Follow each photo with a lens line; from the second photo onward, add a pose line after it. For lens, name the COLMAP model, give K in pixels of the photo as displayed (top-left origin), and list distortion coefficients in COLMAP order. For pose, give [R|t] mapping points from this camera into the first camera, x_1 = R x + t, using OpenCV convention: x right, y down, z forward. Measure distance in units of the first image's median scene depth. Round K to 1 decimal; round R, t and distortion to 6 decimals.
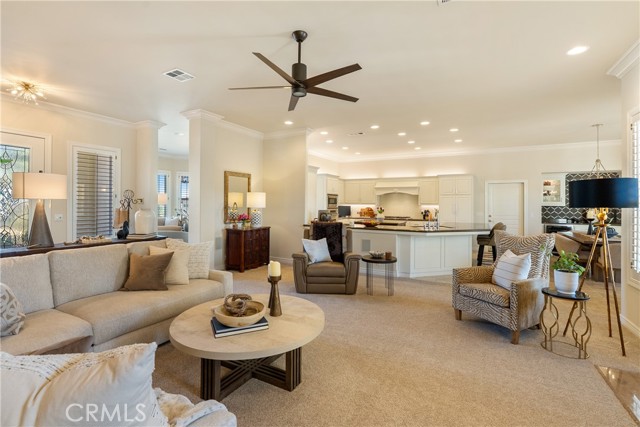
lens RADIAL K [[298.3, 0, 322.7], [0, 298.3, 199.1], [0, 0, 1]] dist [-0.003706, -0.000355]
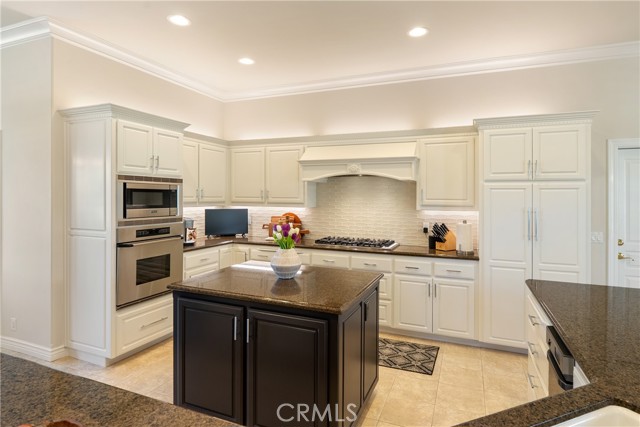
lens RADIAL K [[356.5, 0, 320.7], [0, 356.5, 198.5], [0, 0, 1]] dist [-0.002110, -0.000476]
pose [[0.995662, -0.000347, 0.093048, 0.176748], [-0.001668, 0.999766, 0.021572, -0.002088], [-0.093033, -0.021634, 0.995428, 0.617957]]
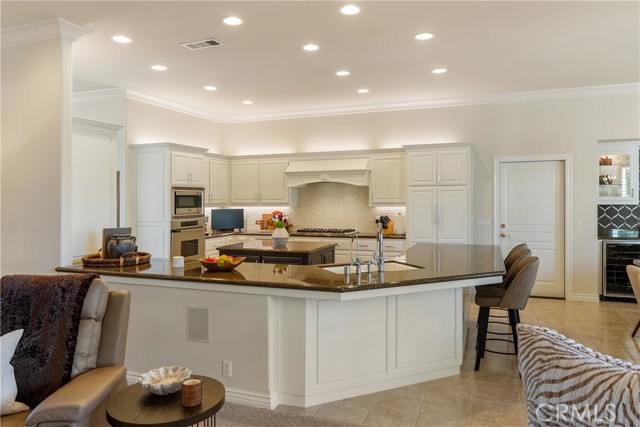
lens RADIAL K [[452.6, 0, 319.6], [0, 452.6, 200.1], [0, 0, 1]] dist [-0.000171, -0.000601]
pose [[0.991621, -0.016291, 0.128150, 0.148567], [0.013575, 0.999665, 0.022038, -0.008582], [-0.128467, -0.020114, 0.991510, 0.267174]]
